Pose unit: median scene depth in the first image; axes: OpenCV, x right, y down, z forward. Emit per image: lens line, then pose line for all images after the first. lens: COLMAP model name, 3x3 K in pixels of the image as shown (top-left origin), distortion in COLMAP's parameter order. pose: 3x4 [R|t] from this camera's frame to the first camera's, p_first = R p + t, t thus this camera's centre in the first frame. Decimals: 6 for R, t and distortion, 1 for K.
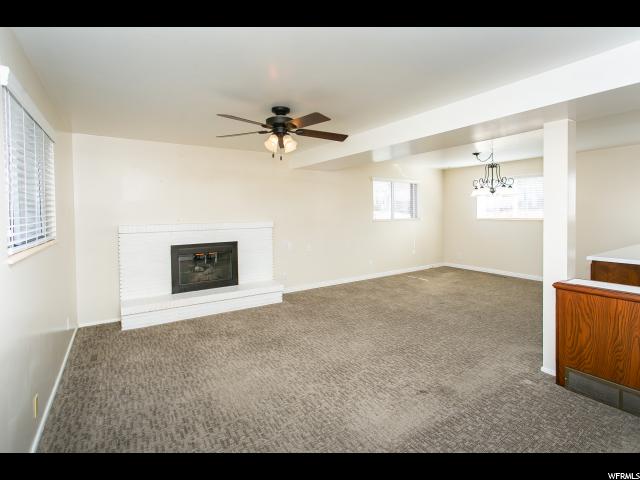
lens RADIAL K [[325.4, 0, 323.7], [0, 325.4, 216.0], [0, 0, 1]] dist [0.001006, 0.000368]
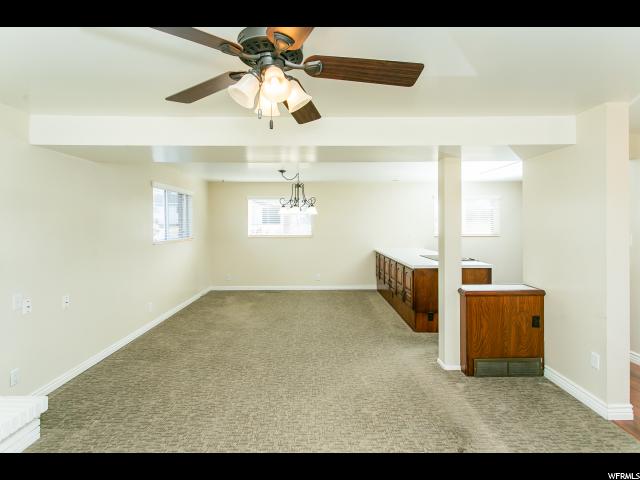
lens RADIAL K [[325.4, 0, 323.7], [0, 325.4, 216.0], [0, 0, 1]] dist [0.001006, 0.000368]
pose [[0.534188, 0.025893, 0.844969, -0.303987], [0.011026, 0.999232, -0.037590, -0.018773], [-0.845294, 0.029397, 0.533492, 0.399563]]
